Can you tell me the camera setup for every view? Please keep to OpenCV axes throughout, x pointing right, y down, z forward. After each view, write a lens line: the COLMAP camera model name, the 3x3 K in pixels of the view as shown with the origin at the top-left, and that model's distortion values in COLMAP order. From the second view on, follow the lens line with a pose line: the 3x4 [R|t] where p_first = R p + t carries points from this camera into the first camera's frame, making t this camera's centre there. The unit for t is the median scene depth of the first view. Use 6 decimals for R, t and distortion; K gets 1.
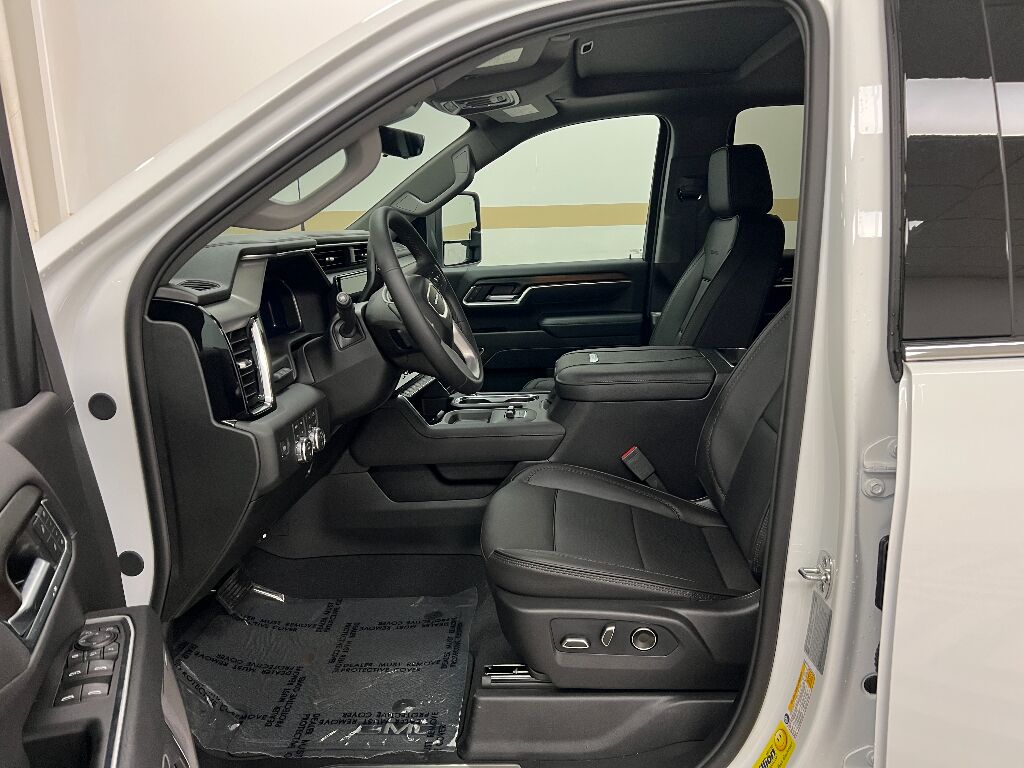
lens RADIAL K [[766.0, 0, 515.4], [0, 766.0, 384.9], [0, 0, 1]] dist [0.075575, -0.087491]
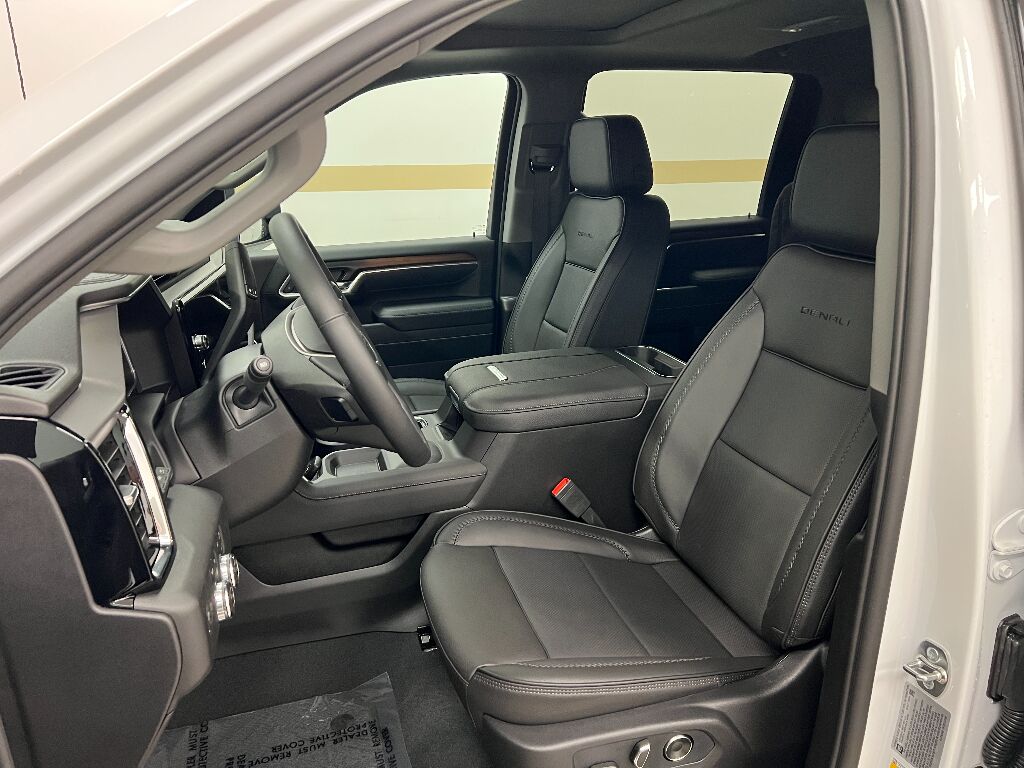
lens RADIAL K [[775.7, 0, 514.8], [0, 775.7, 382.2], [0, 0, 1]] dist [0.031947, -0.007296]
pose [[0.944244, -0.083994, 0.318353, -0.167477], [0.063468, 0.995212, 0.074326, -0.096100], [-0.323072, -0.049976, 0.945054, 0.210439]]
